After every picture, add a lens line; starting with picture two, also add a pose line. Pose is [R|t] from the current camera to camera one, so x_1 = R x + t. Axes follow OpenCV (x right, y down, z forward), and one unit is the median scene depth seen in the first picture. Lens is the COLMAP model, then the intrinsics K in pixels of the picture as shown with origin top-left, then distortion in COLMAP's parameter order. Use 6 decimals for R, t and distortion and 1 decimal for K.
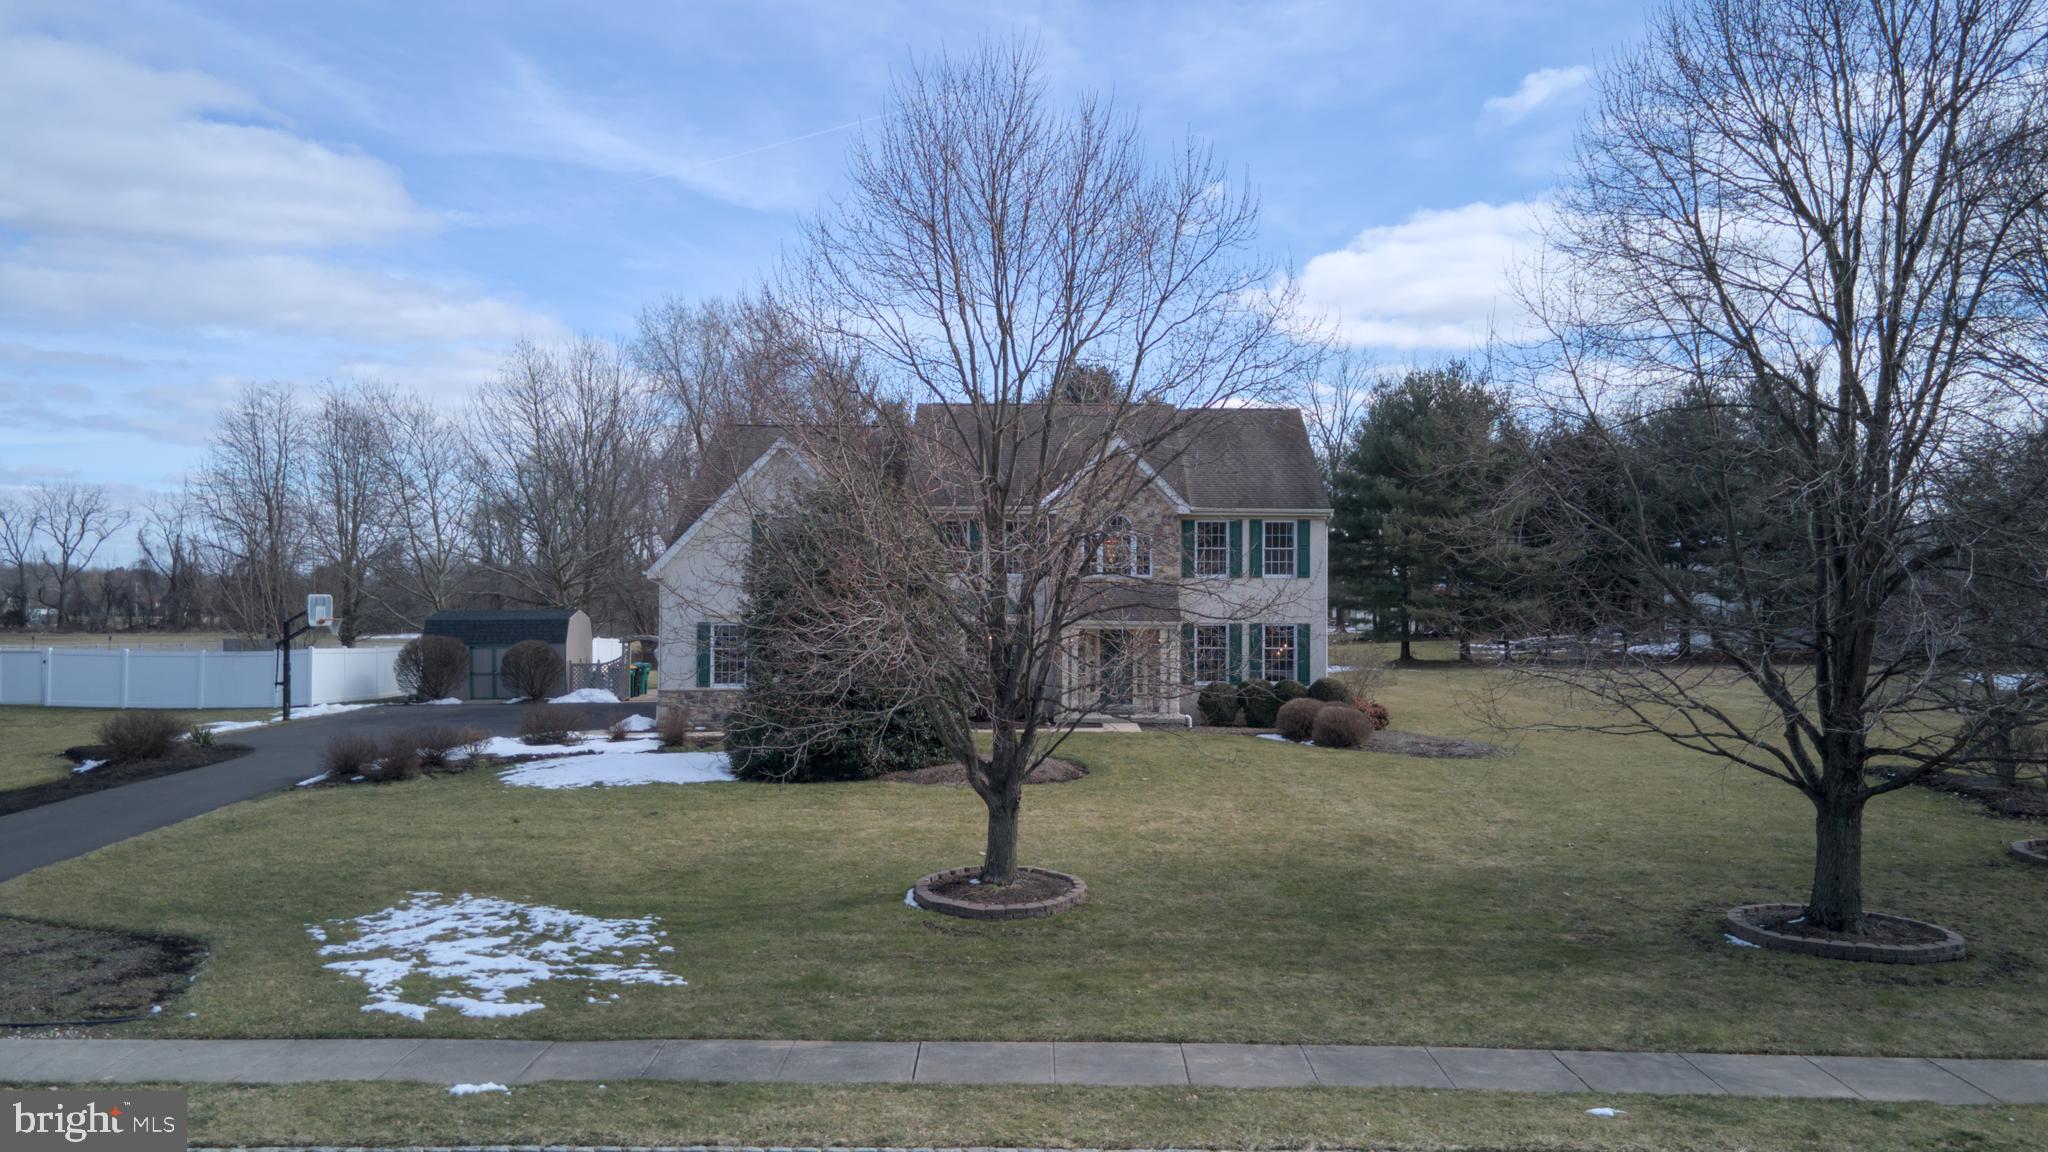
lens RADIAL K [[1500.7, 0, 1024.0], [0, 1500.7, 576.0], [0, 0, 1]] dist [-0.006073, 0.092452]
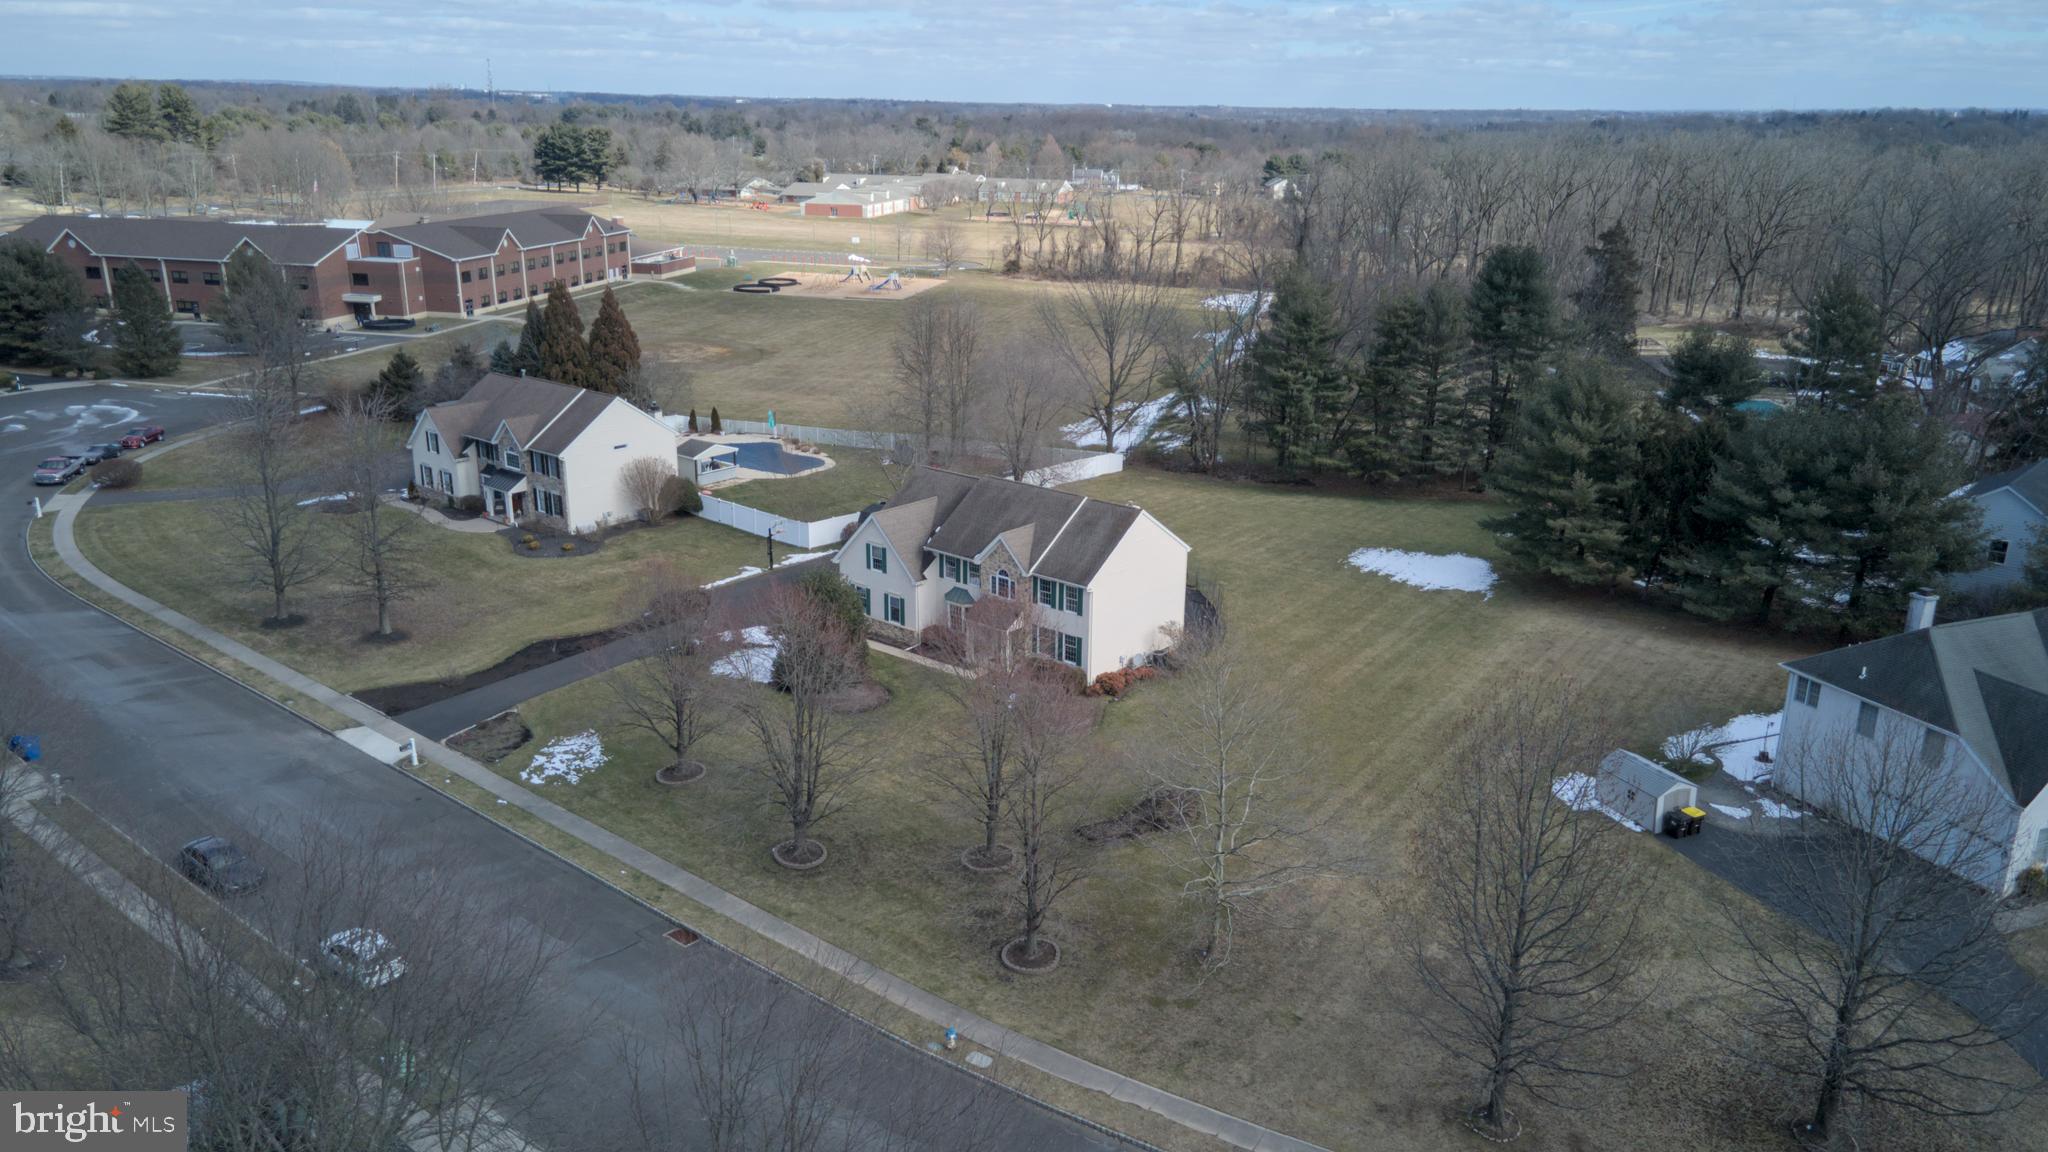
lens RADIAL K [[1506.9, 0, 1024.0], [0, 1506.9, 576.0], [0, 0, 1]] dist [0.030629, -0.000350]
pose [[0.771662, 0.194080, -0.605698, 1.415332], [0.000186, 0.952238, 0.305356, -0.700942], [0.636033, -0.235744, 0.734770, -0.532836]]
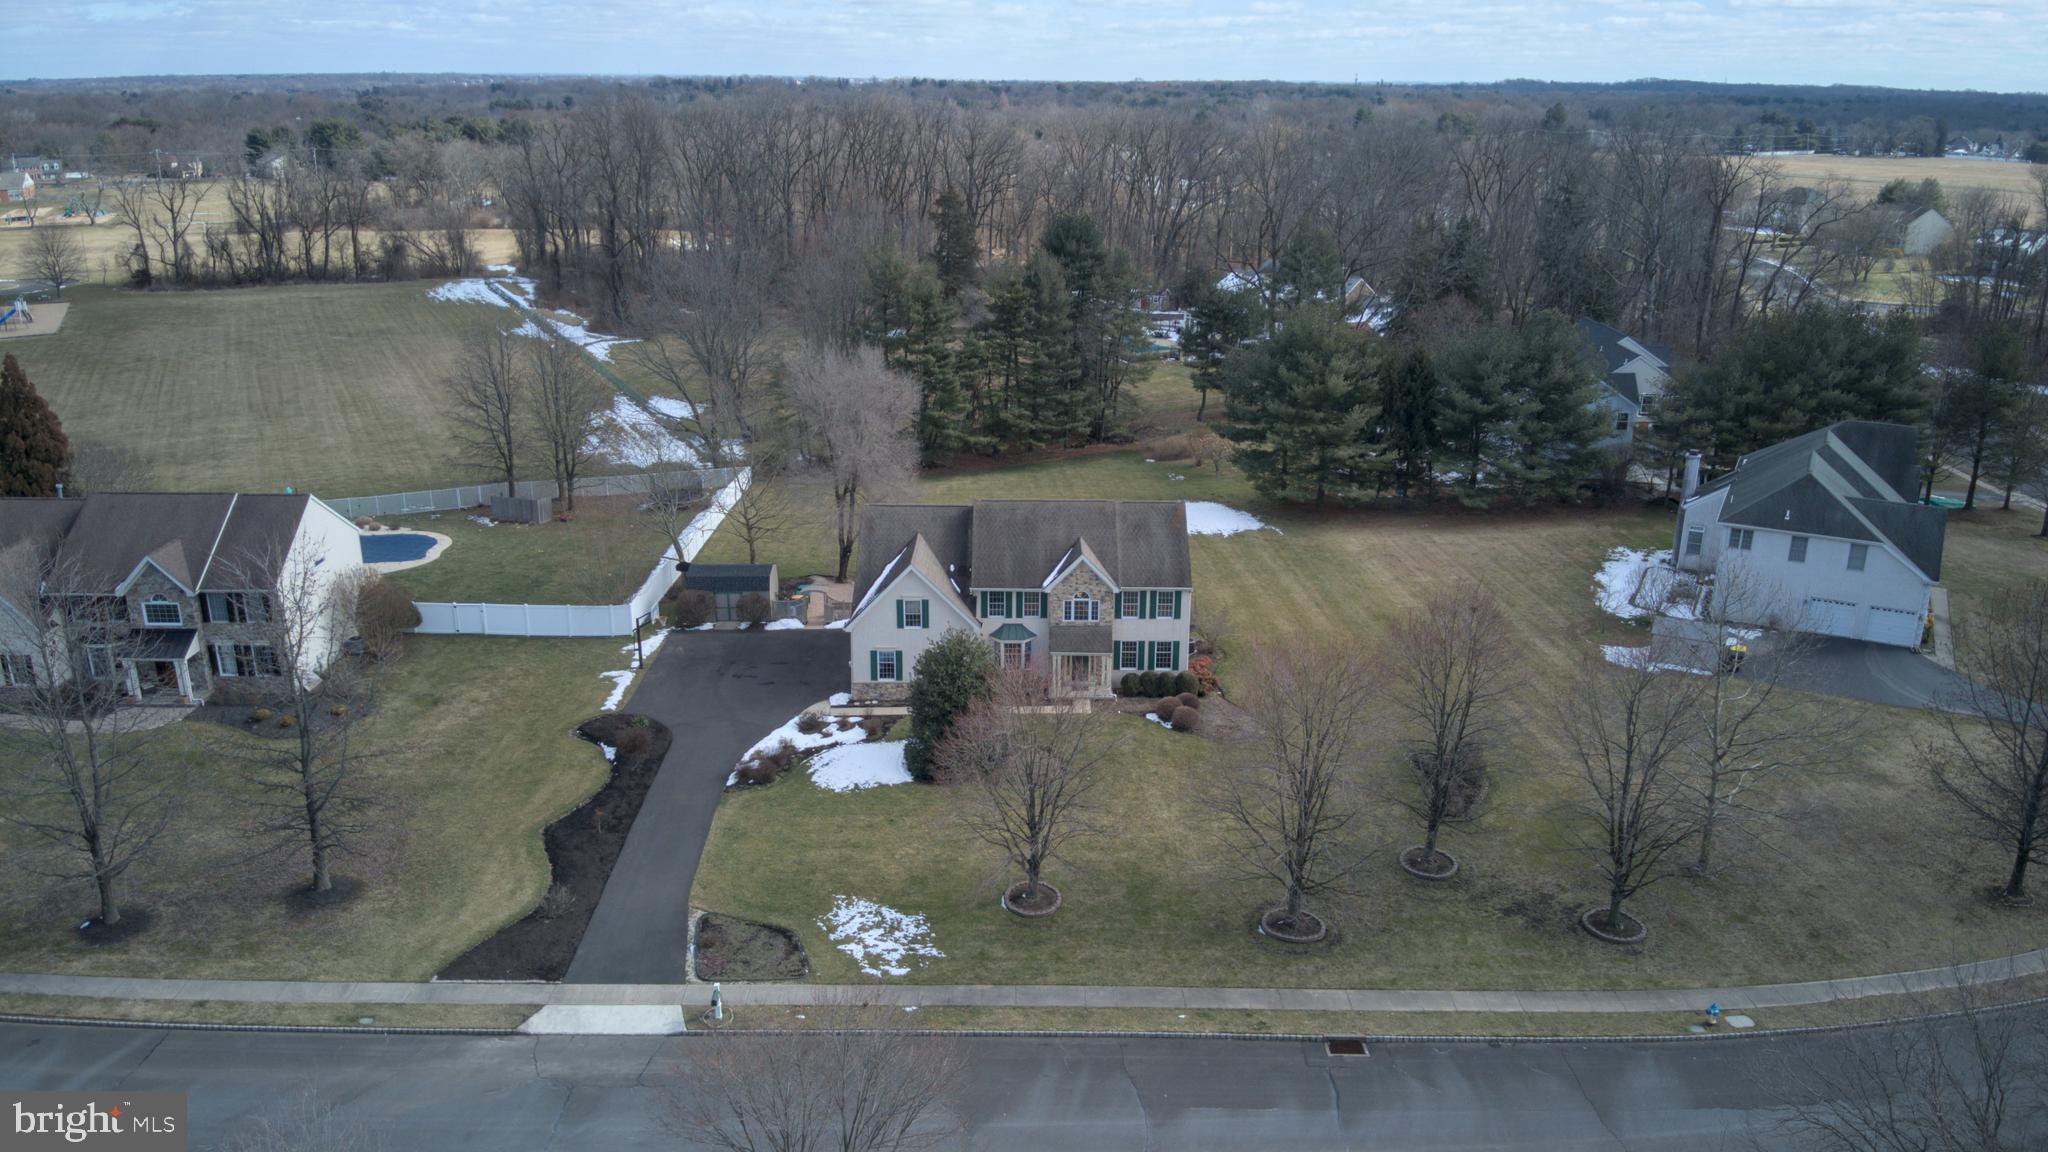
lens RADIAL K [[1477.8, 0, 1024.0], [0, 1477.8, 576.0], [0, 0, 1]] dist [0.137632, -0.260880]
pose [[0.999971, -0.001921, 0.007364, -0.028476], [-0.000607, 0.944399, 0.328800, -0.728446], [-0.007586, -0.328795, 0.944371, -0.847574]]
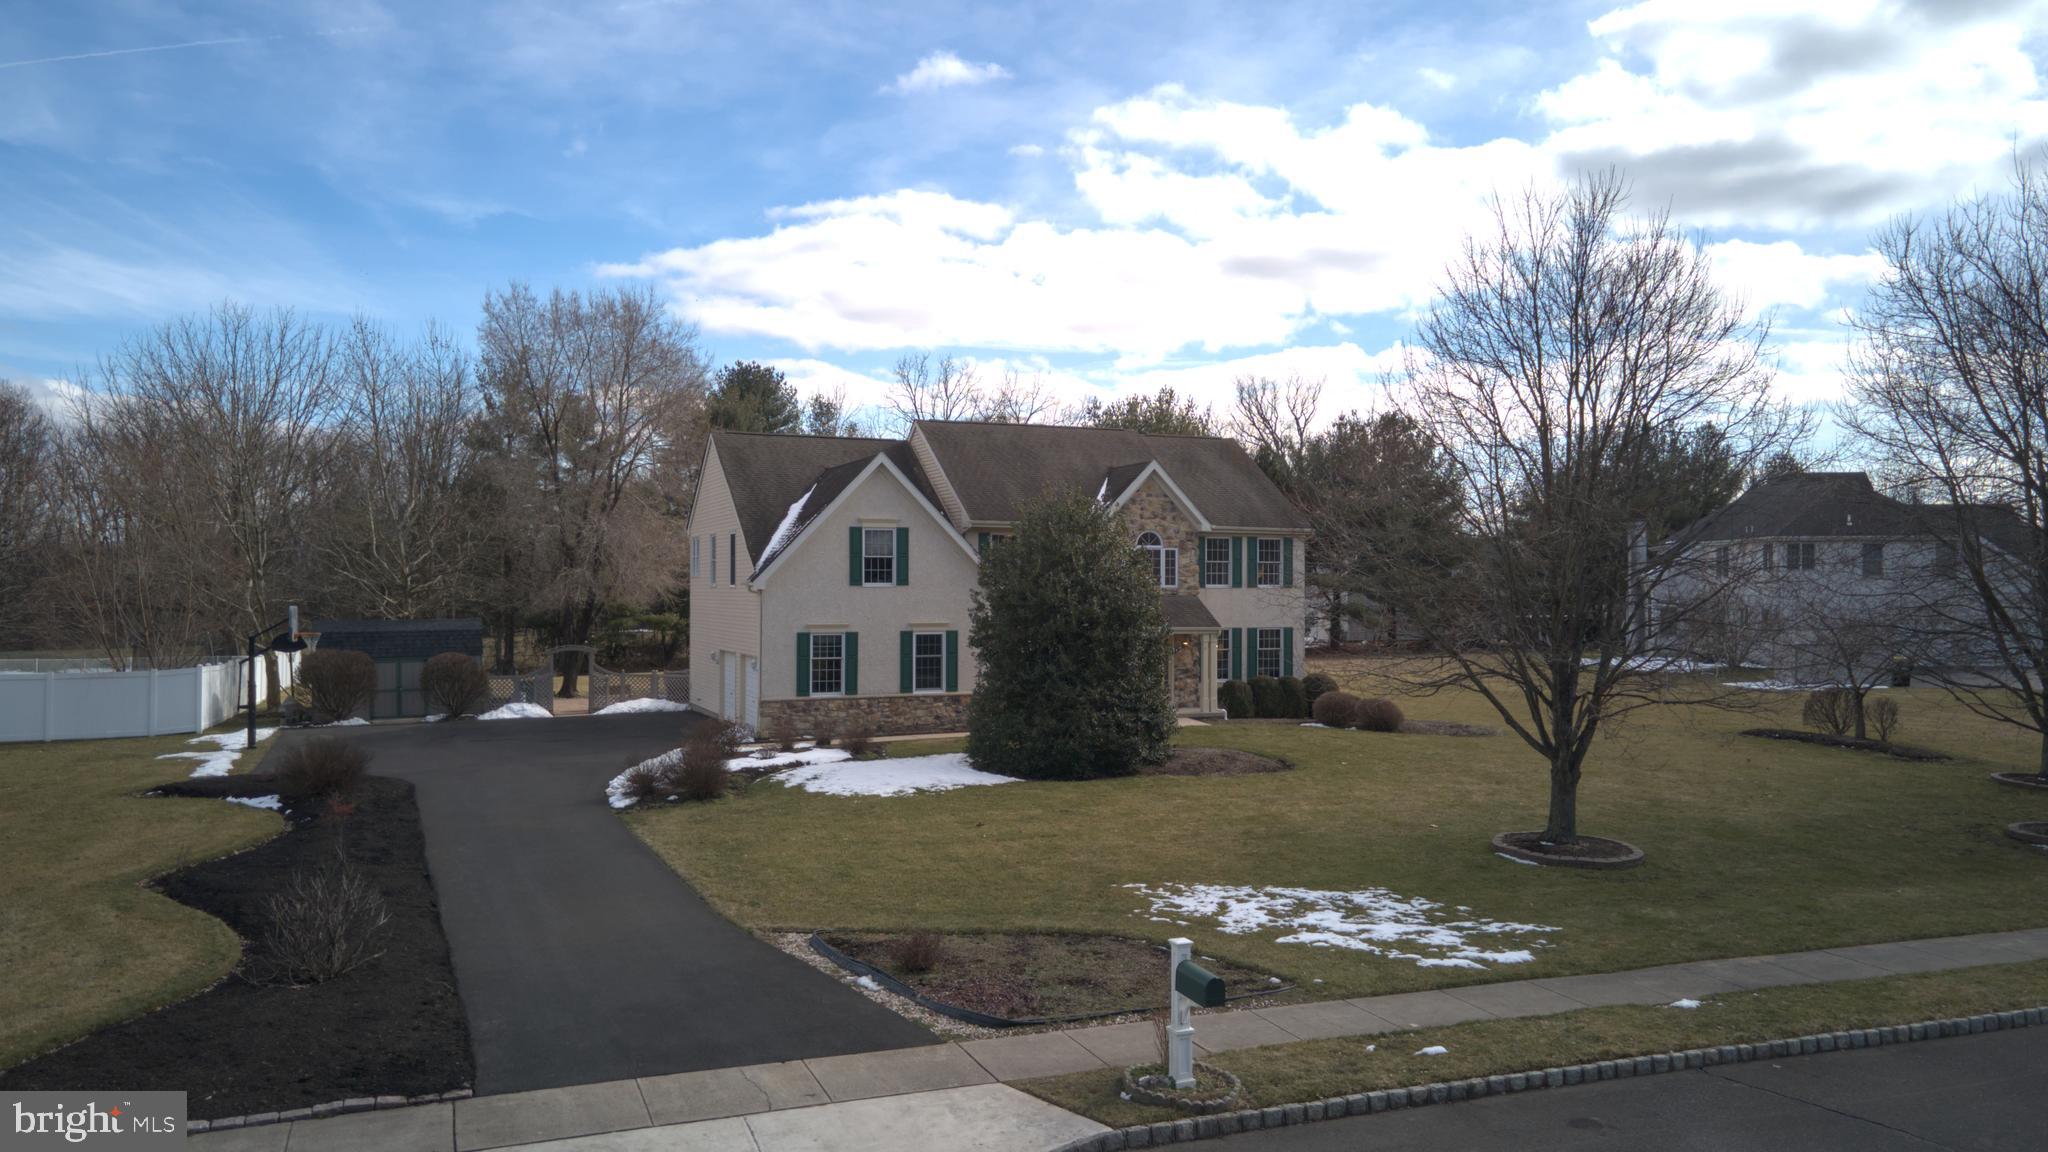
lens RADIAL K [[1500.7, 0, 1024.0], [0, 1500.7, 576.0], [0, 0, 1]] dist [-0.006073, 0.092452]
pose [[0.922631, 0.001742, 0.385680, -0.479682], [-0.002718, 0.999994, 0.001986, -0.009861], [-0.385674, -0.002881, 0.922631, 0.008452]]
